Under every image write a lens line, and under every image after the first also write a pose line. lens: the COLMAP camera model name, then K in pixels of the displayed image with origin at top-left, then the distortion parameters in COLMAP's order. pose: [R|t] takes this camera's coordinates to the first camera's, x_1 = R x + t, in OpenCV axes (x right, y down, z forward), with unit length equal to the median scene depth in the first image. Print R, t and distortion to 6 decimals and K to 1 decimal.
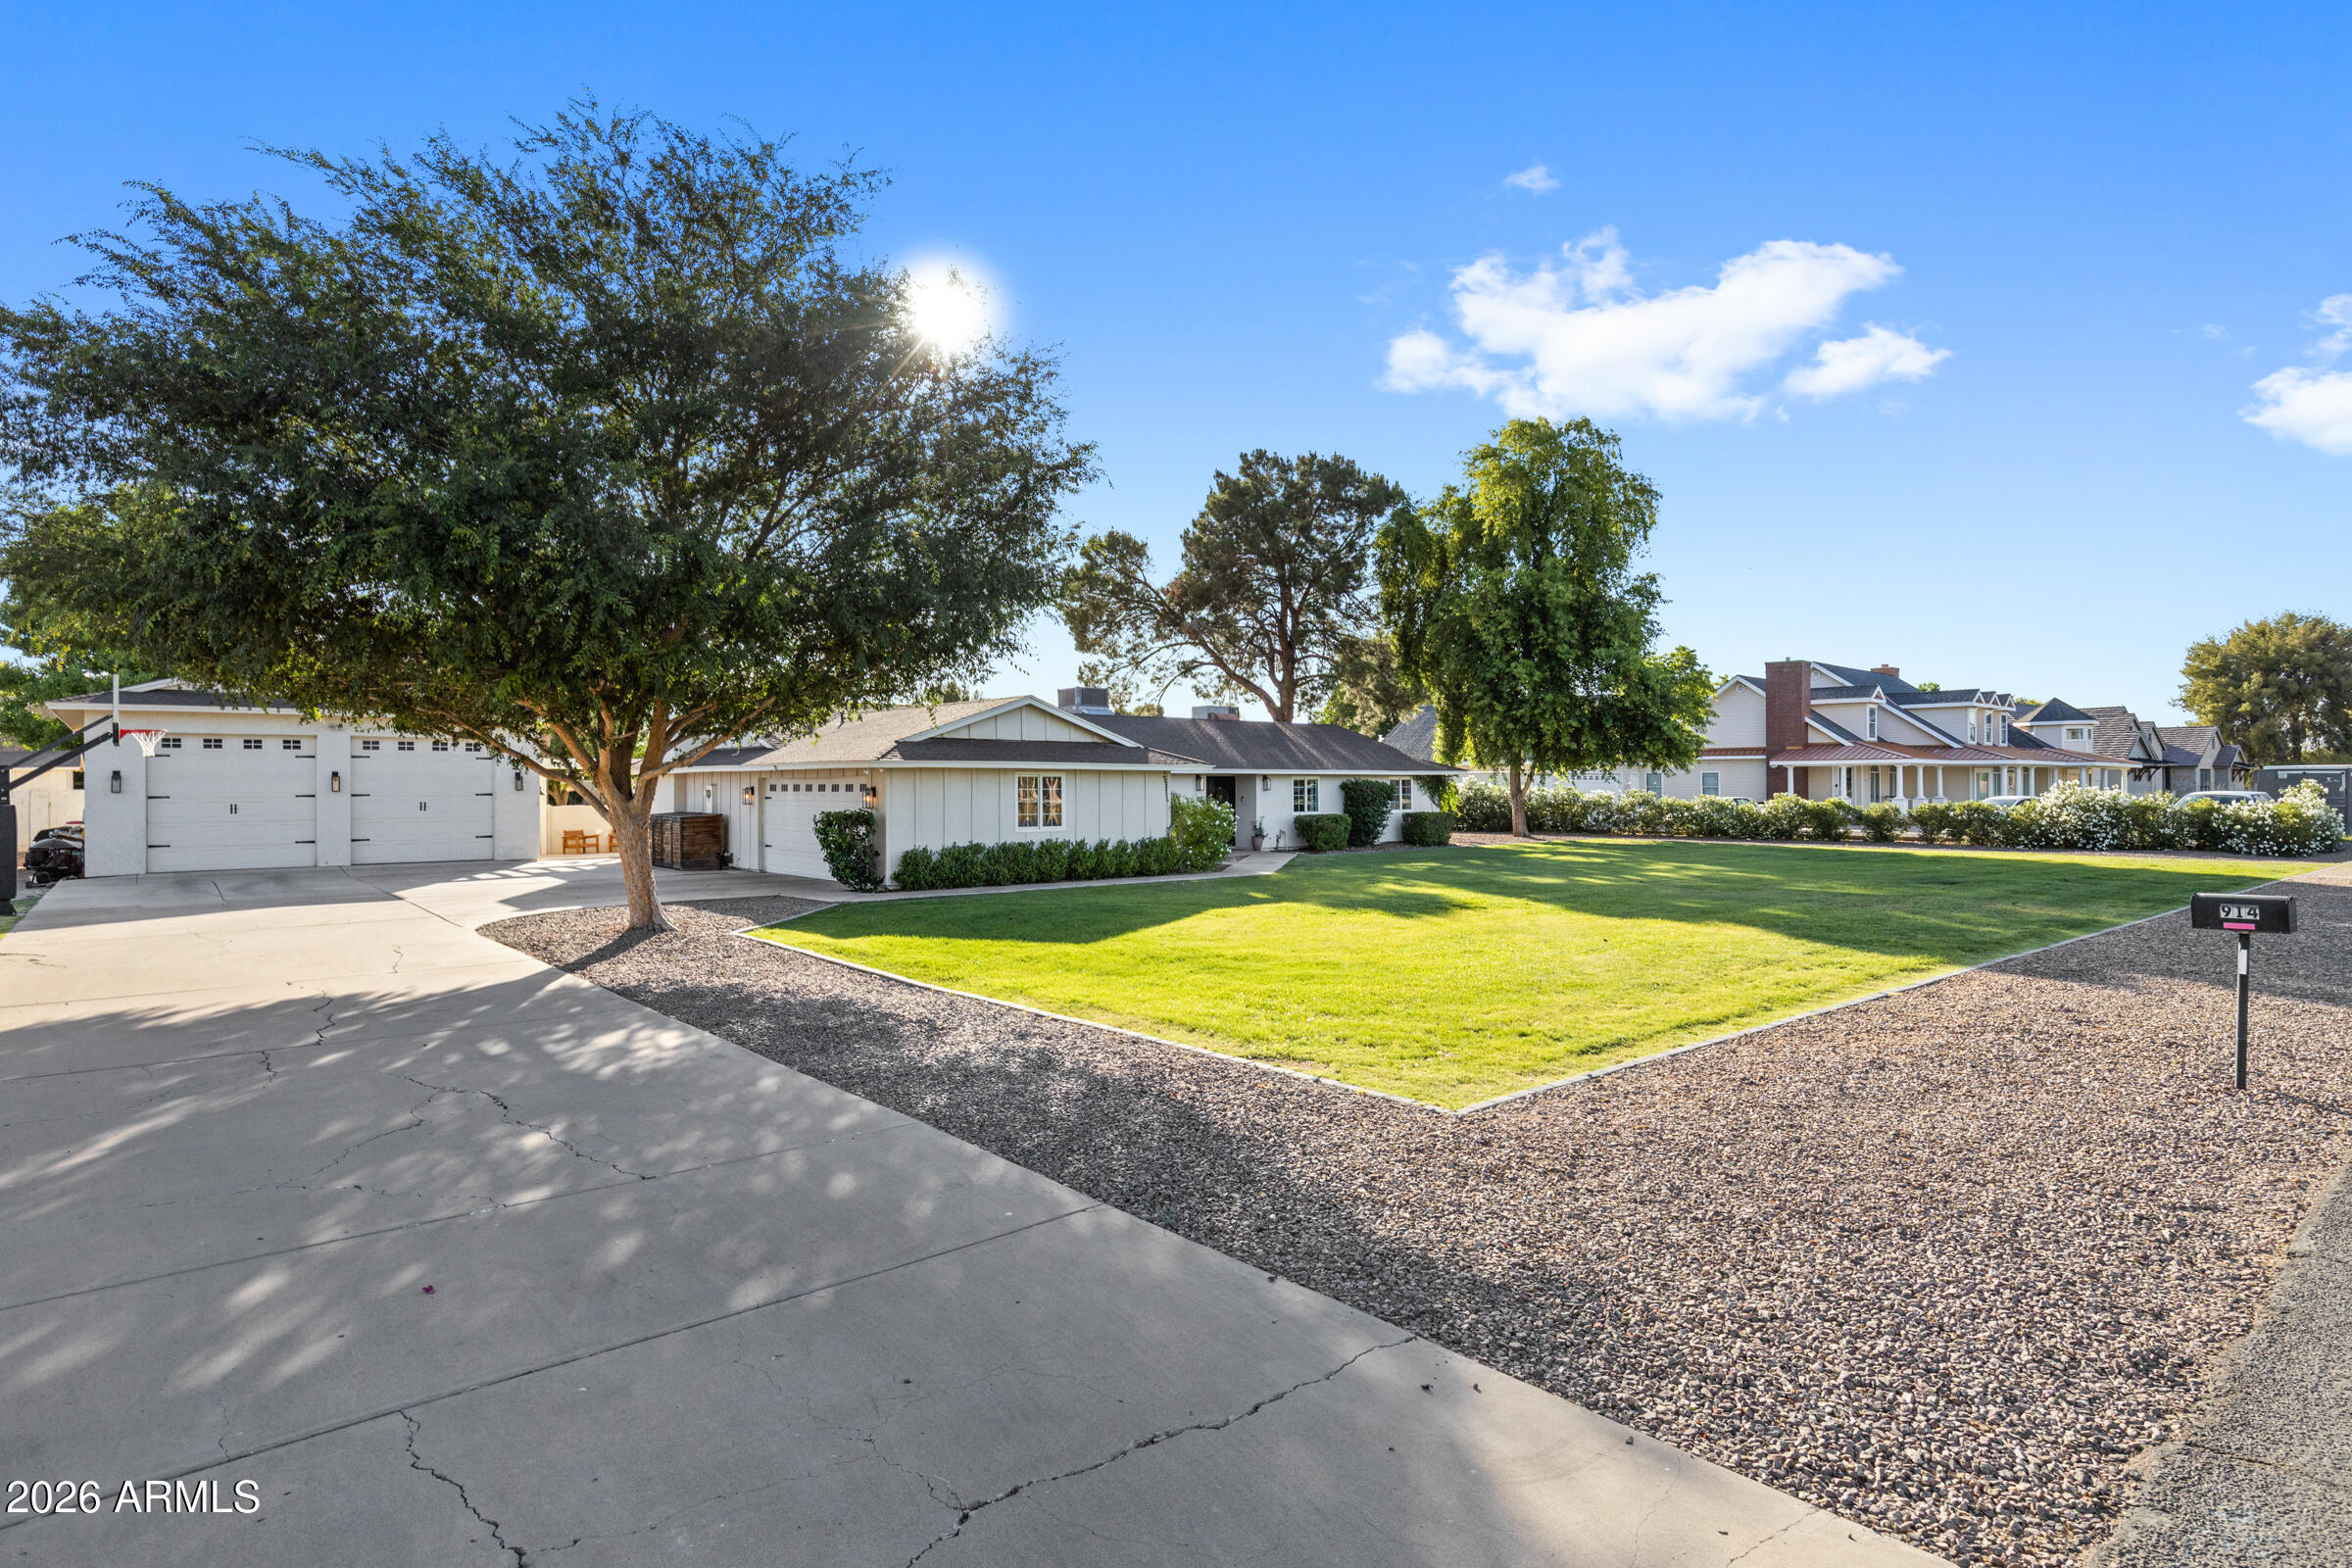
lens RADIAL K [[1225.4, 0, 1187.6], [0, 1225.4, 777.9], [0, 0, 1]] dist [-0.007417, -0.000780]
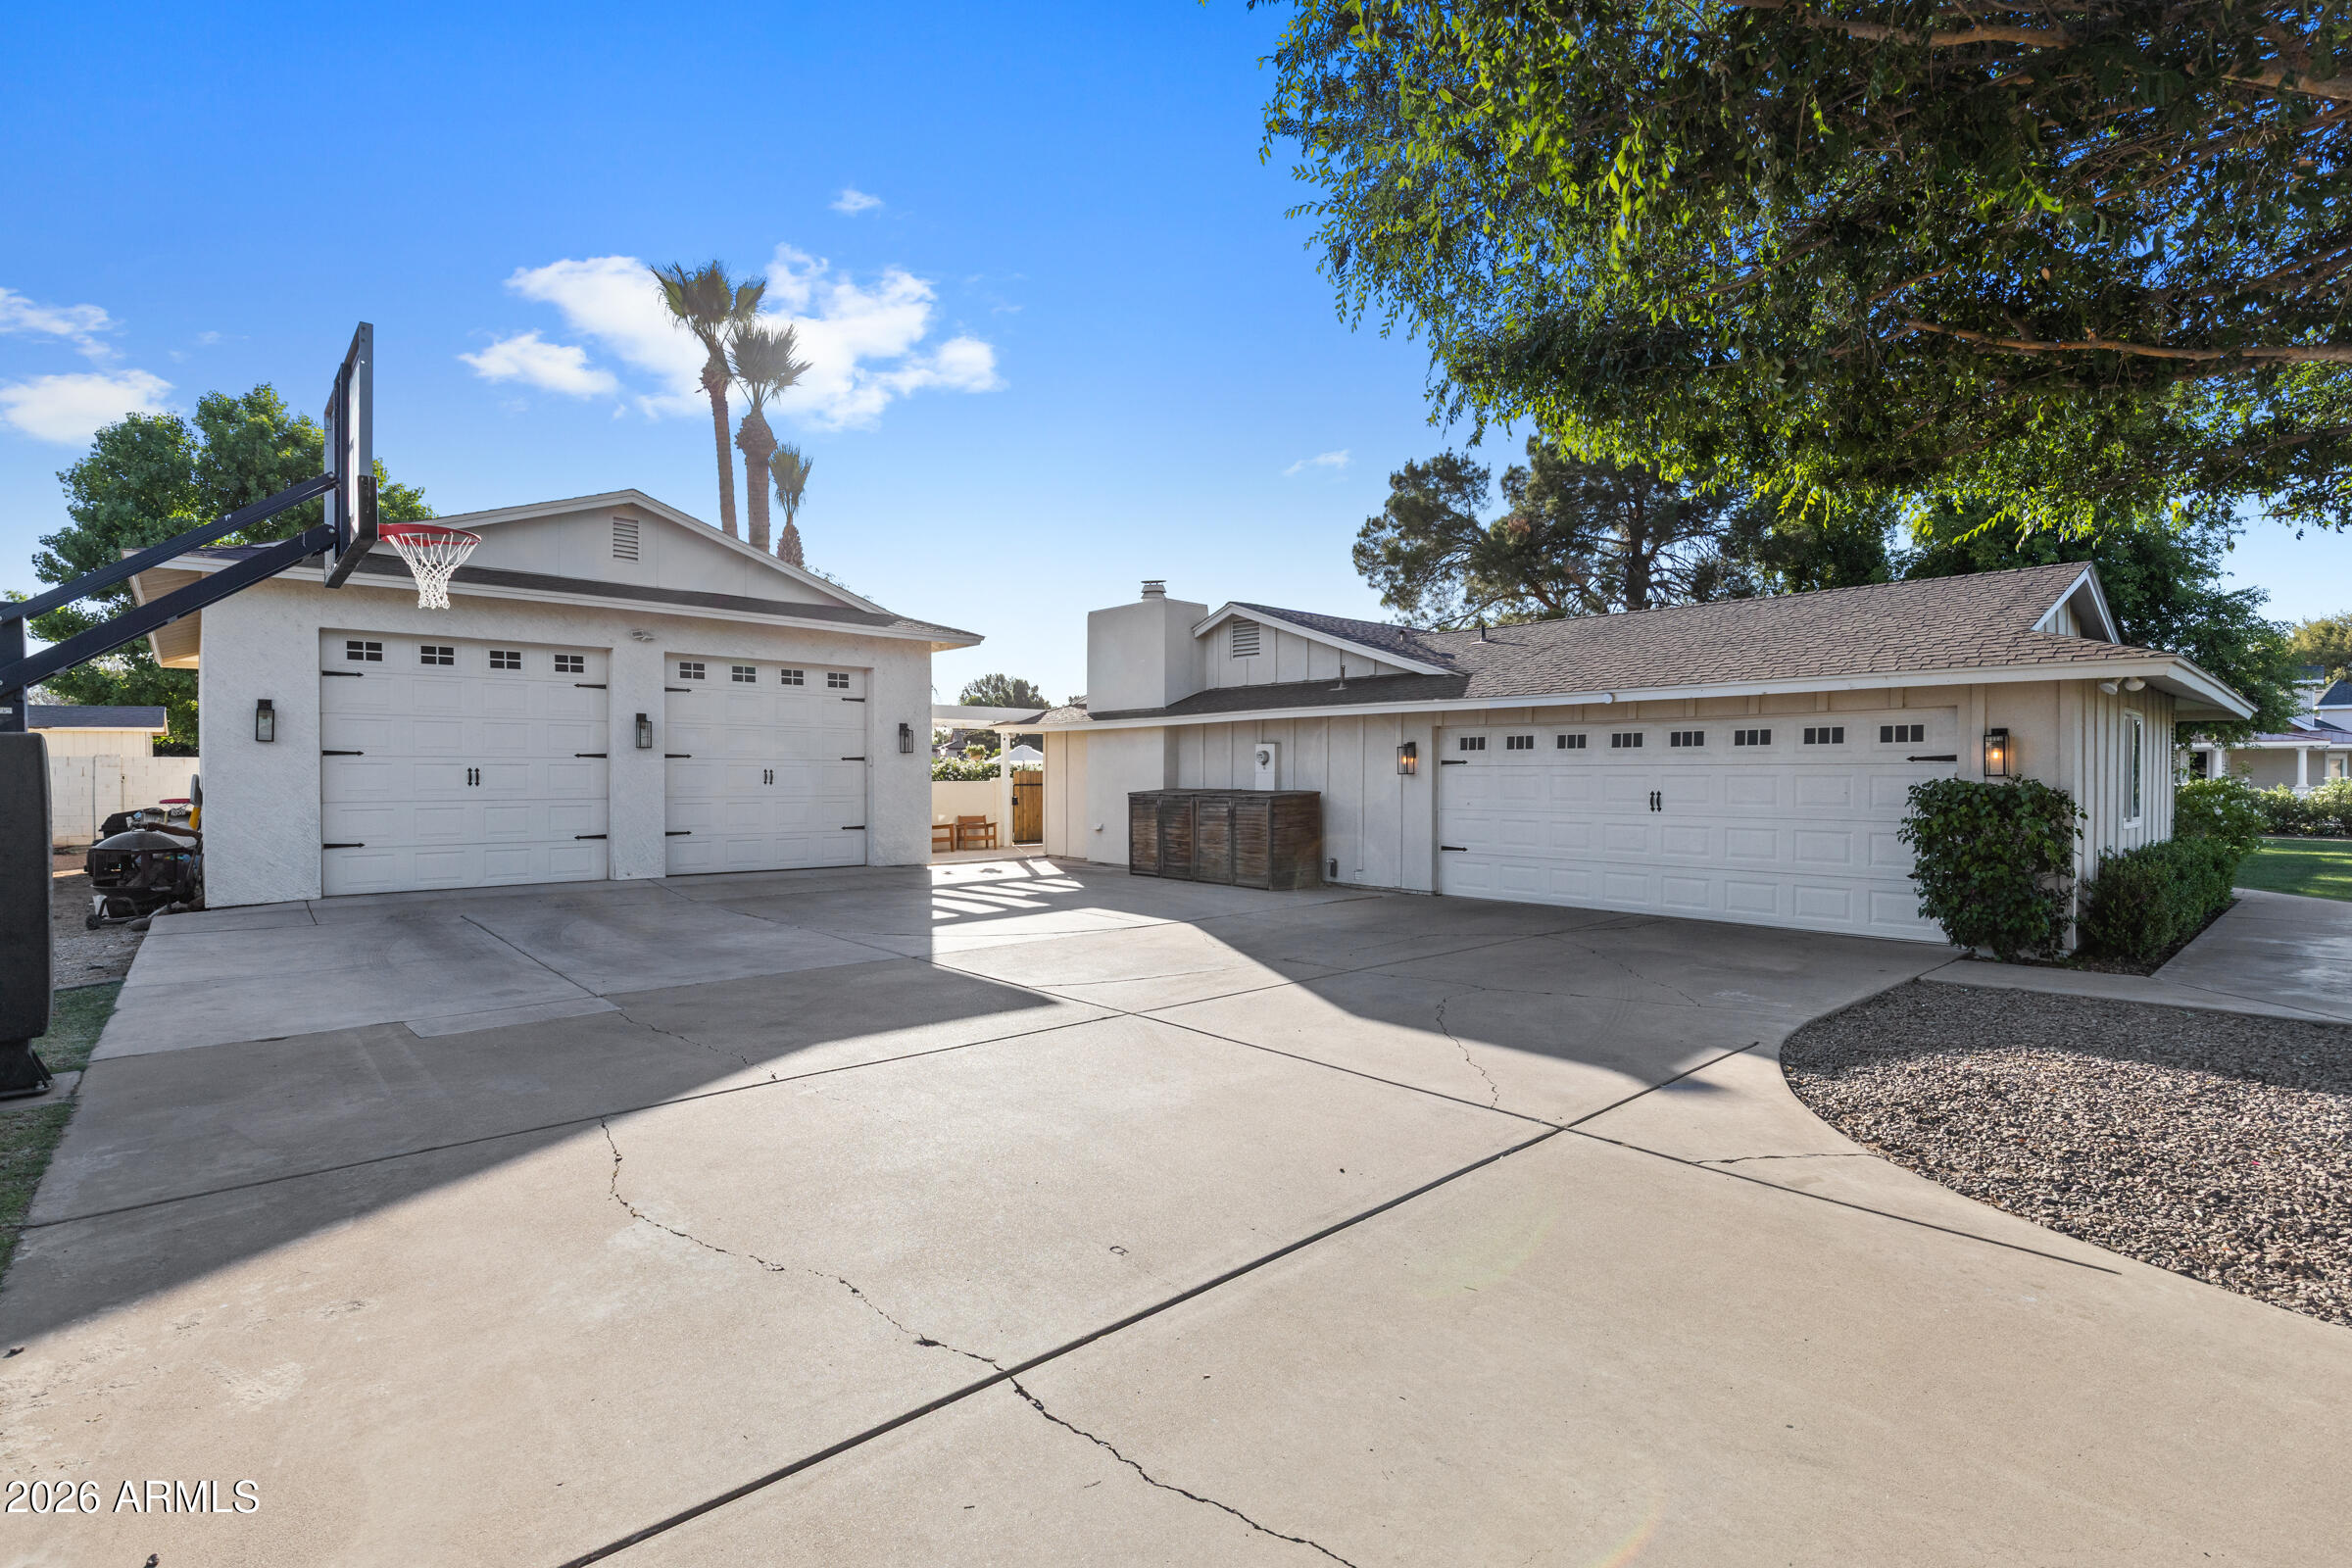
lens RADIAL K [[1114.7, 0, 1160.7], [0, 1114.7, 781.2], [0, 0, 1]] dist [0.000465, 0.000185]
pose [[0.999988, 0.004899, 0.000901, -0.475190], [-0.004907, 0.999943, 0.009492, 0.021253], [-0.000855, -0.009496, 0.999955, 0.500429]]
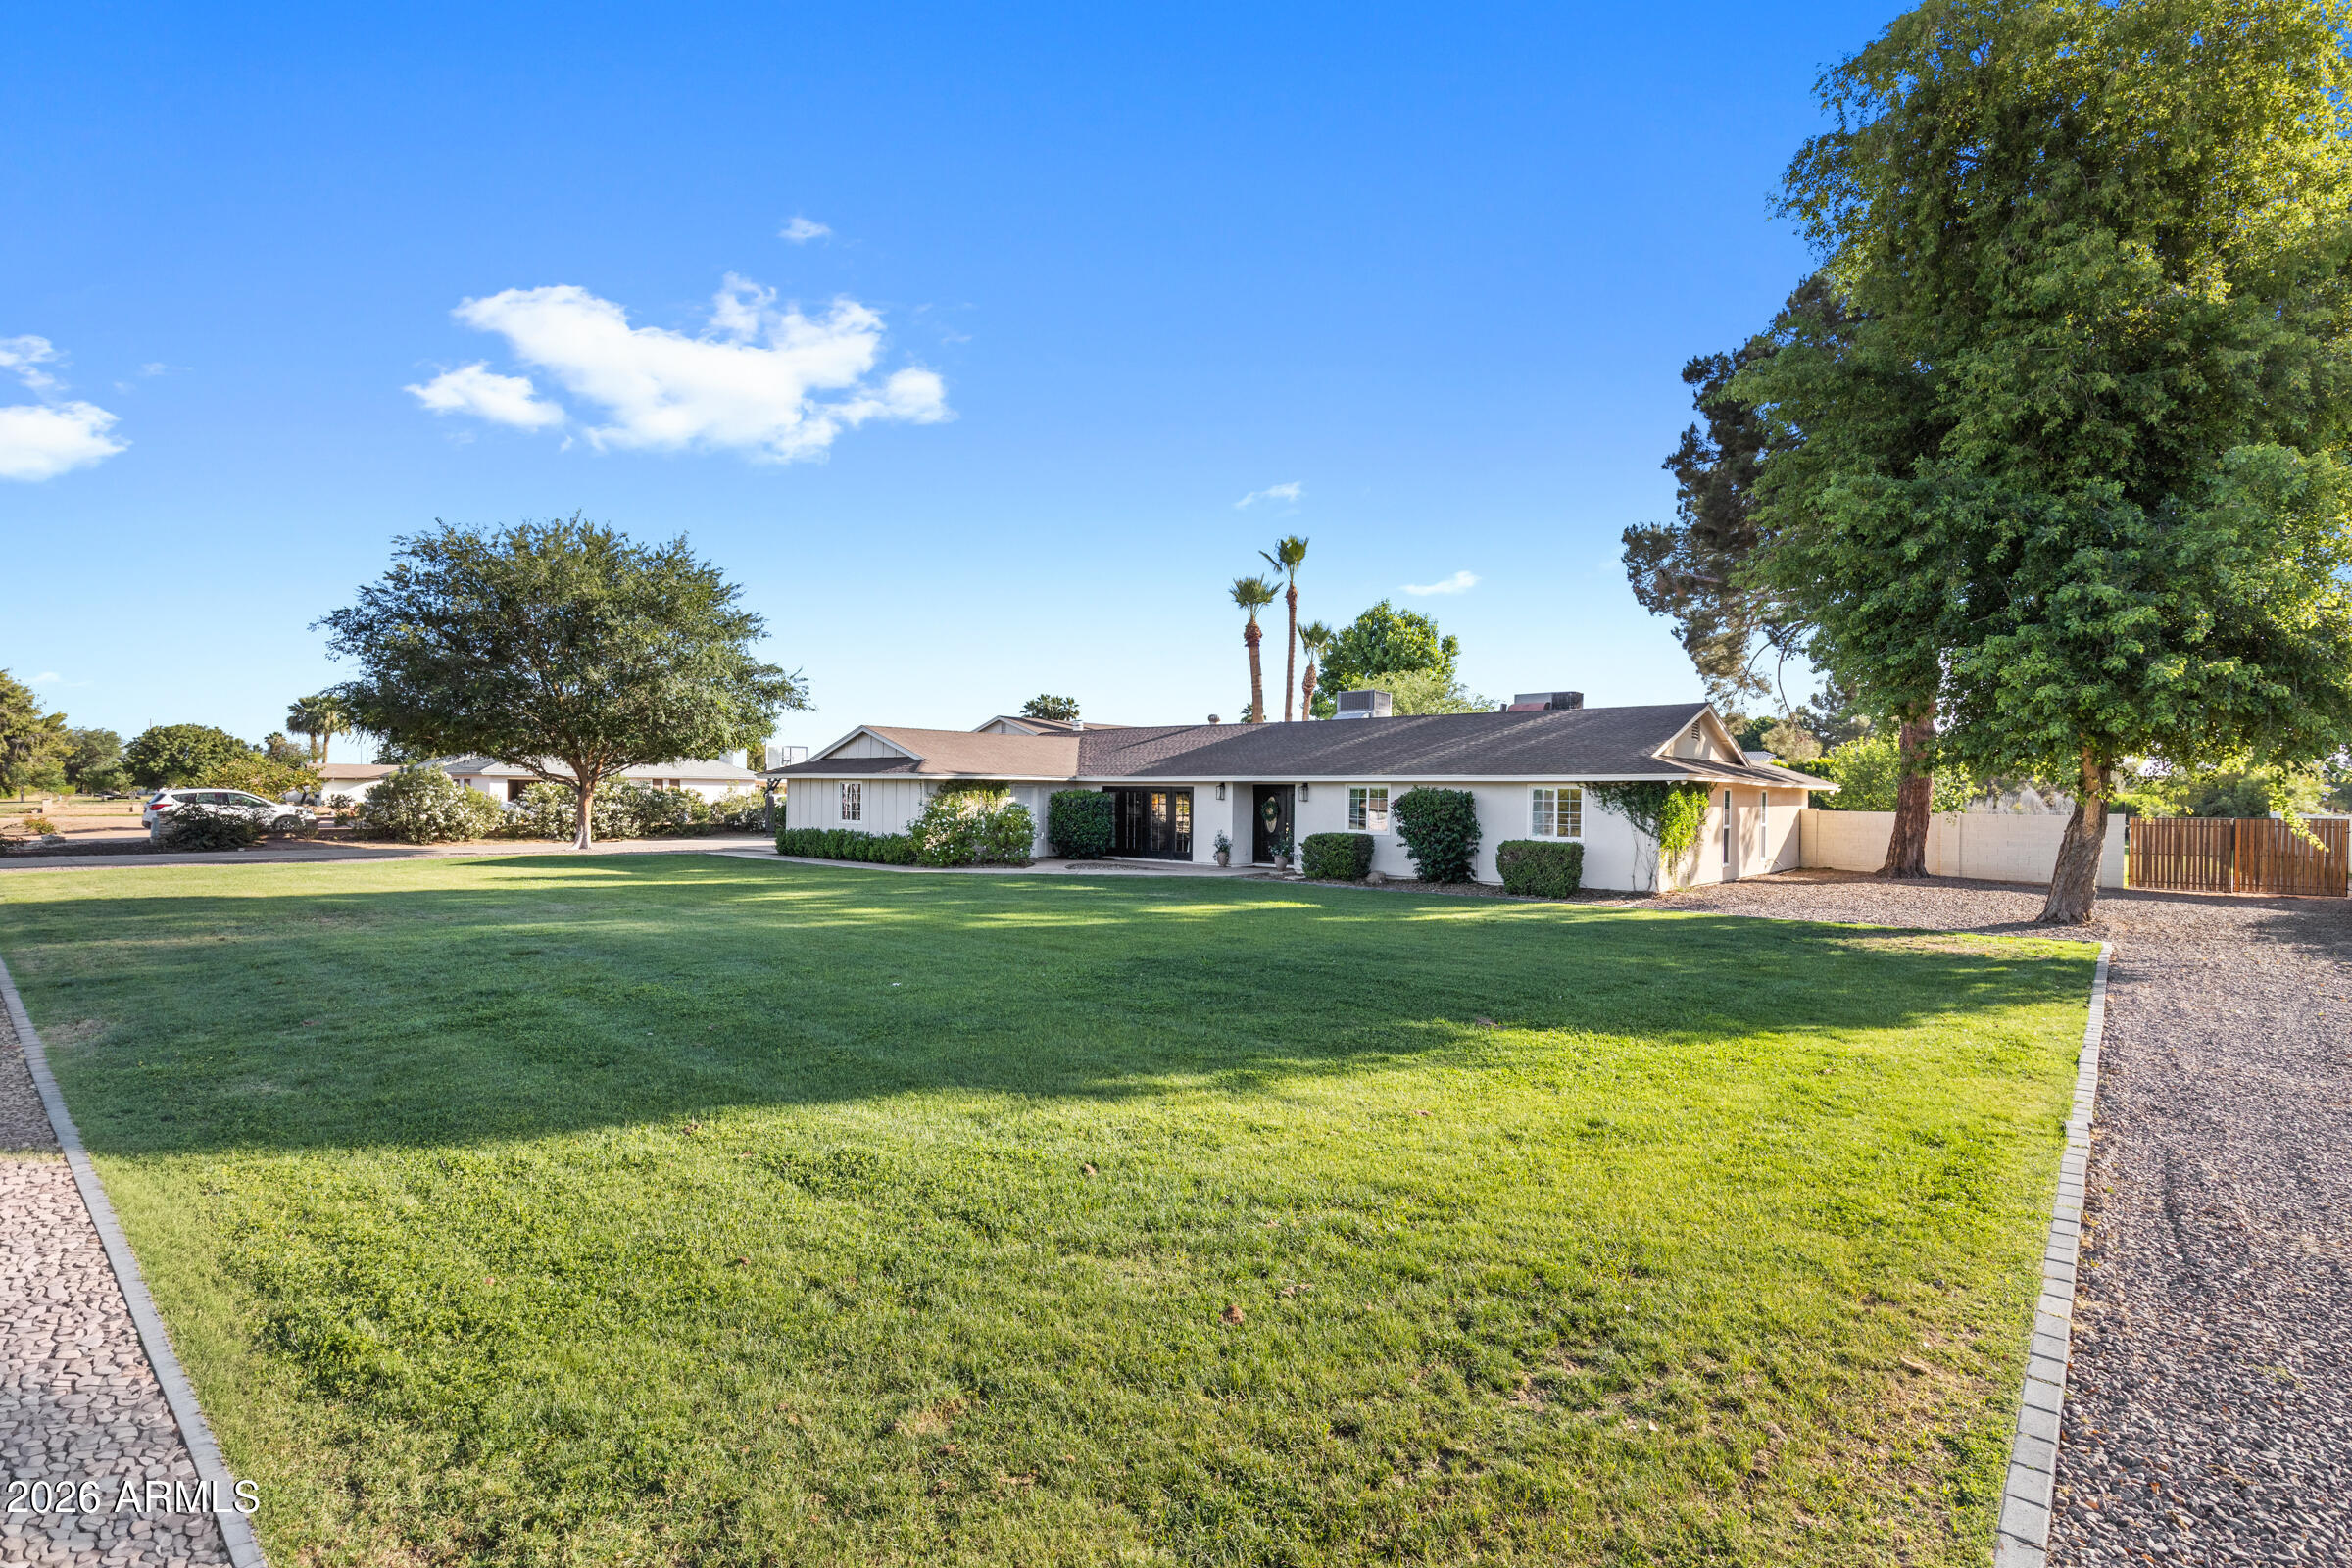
lens RADIAL K [[1069.1, 0, 1154.5], [0, 1069.1, 793.9], [0, 0, 1]] dist [0.000209, 0.000015]
pose [[0.144847, 0.003613, -0.989447, 1.027716], [-0.003124, 0.999990, 0.003194, 0.004447], [0.989449, 0.002628, 0.144857, 1.051051]]
